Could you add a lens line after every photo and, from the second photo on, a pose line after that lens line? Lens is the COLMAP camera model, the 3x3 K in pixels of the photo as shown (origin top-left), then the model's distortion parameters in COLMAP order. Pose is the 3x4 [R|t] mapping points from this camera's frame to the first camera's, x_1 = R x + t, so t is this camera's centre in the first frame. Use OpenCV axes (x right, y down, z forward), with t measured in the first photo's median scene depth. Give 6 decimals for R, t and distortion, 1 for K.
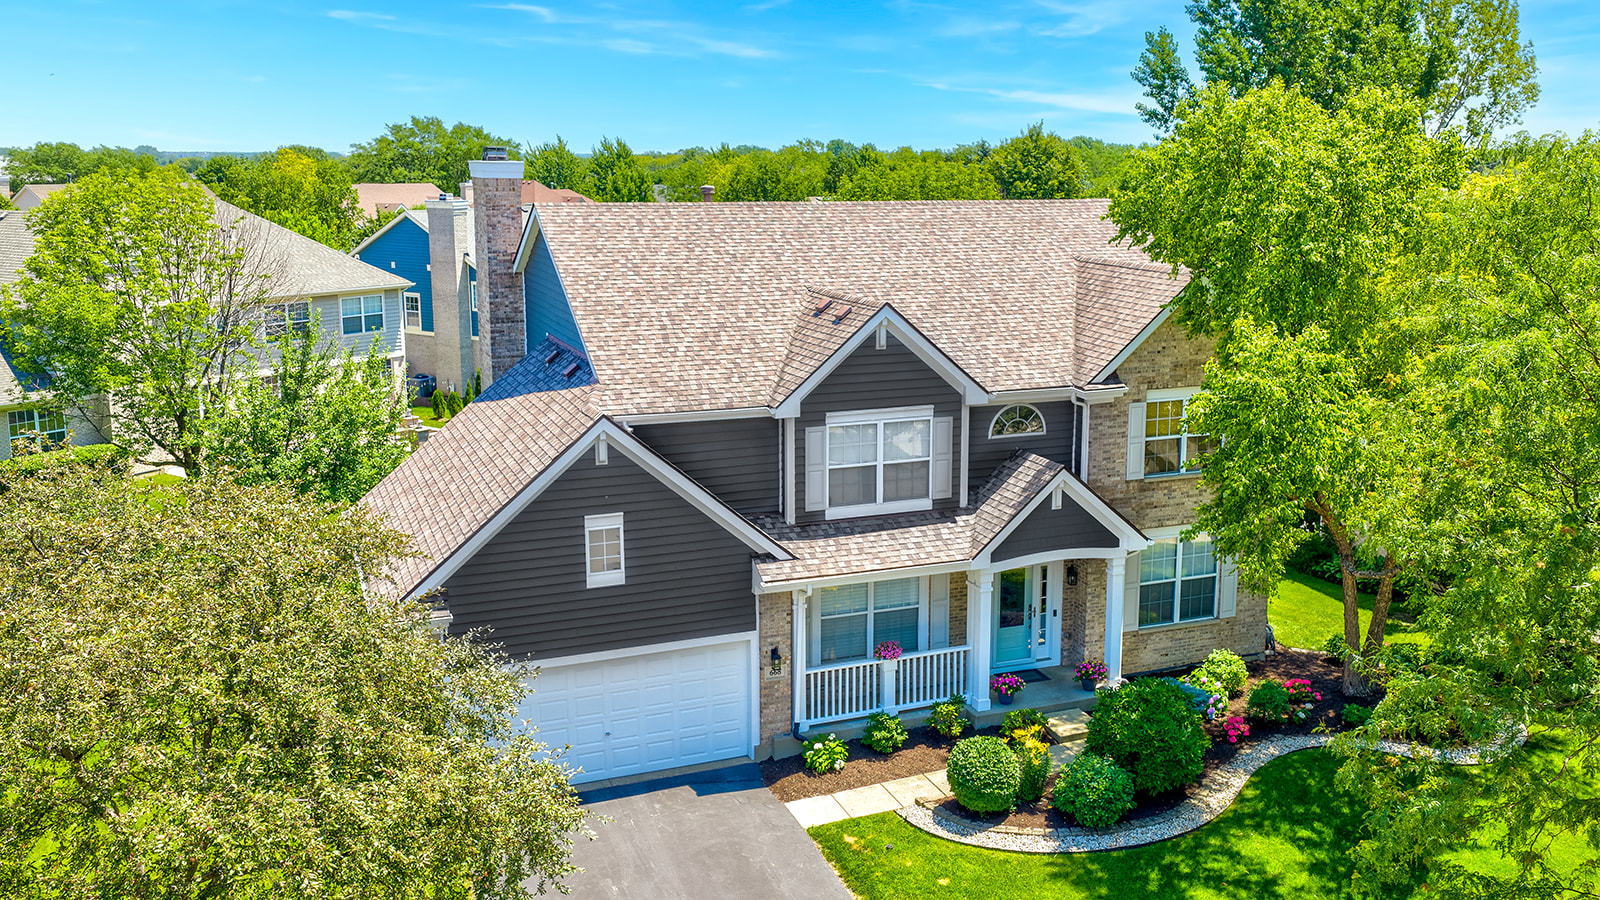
lens RADIAL K [[1414.1, 0, 865.7], [0, 1414.1, 417.3], [0, 0, 1]] dist [0.013217, 0.003994]
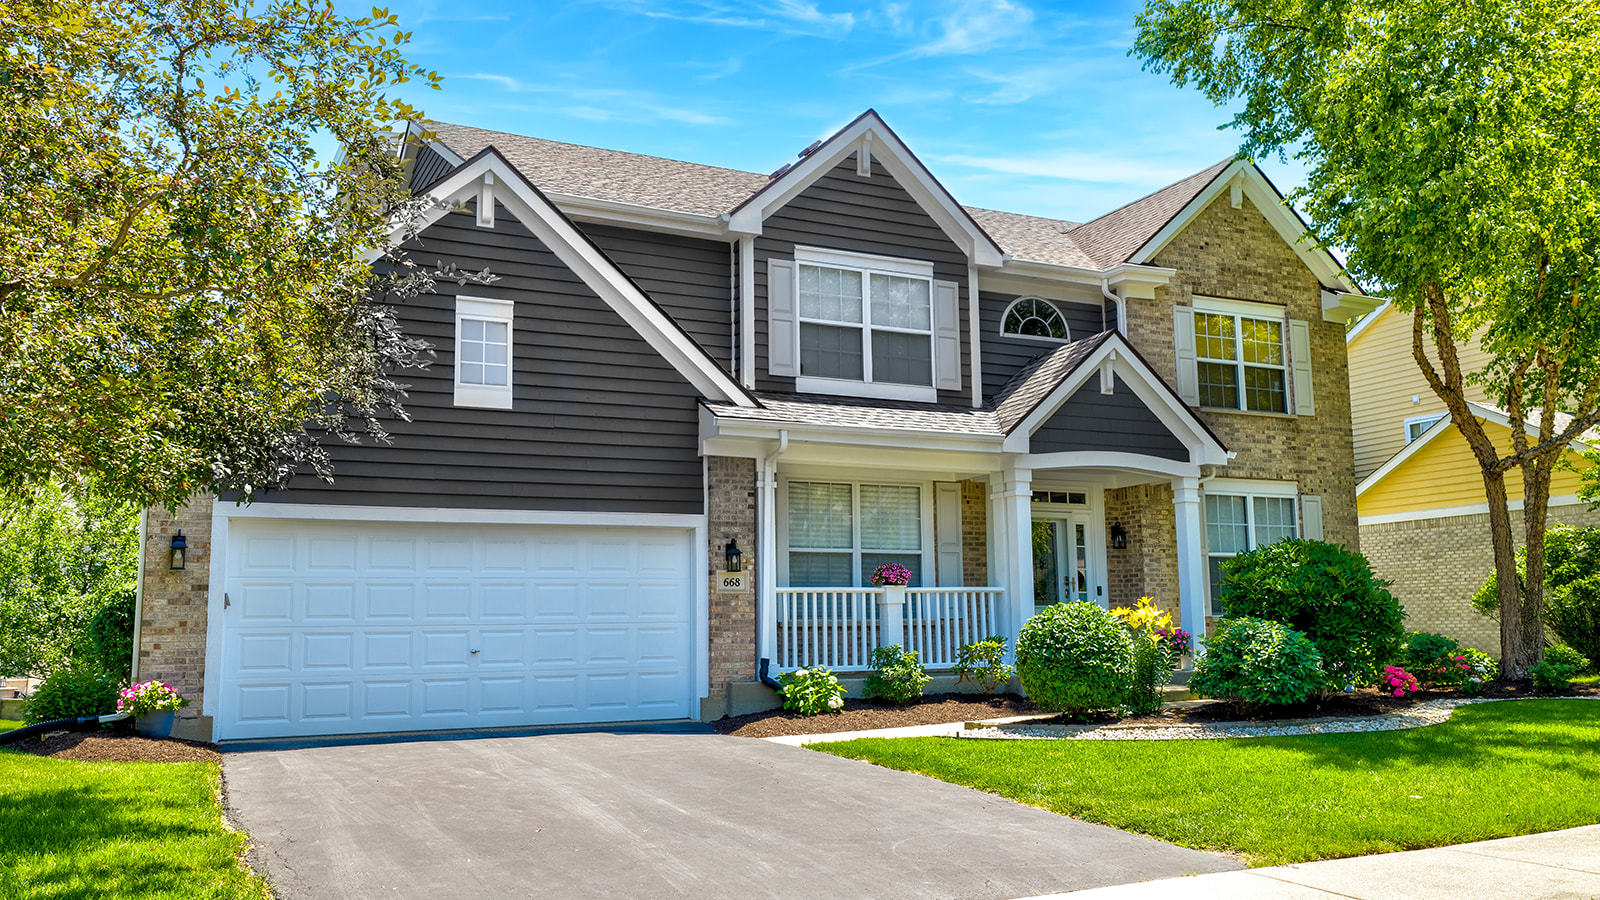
lens RADIAL K [[1332.8, 0, 808.5], [0, 1332.8, 450.0], [0, 0, 1]] dist [0.026251, -0.055712]
pose [[0.997925, -0.011462, 0.063358, -0.065542], [0.030941, 0.948325, -0.315787, 0.315178], [-0.056465, 0.317093, 0.946712, 0.372921]]
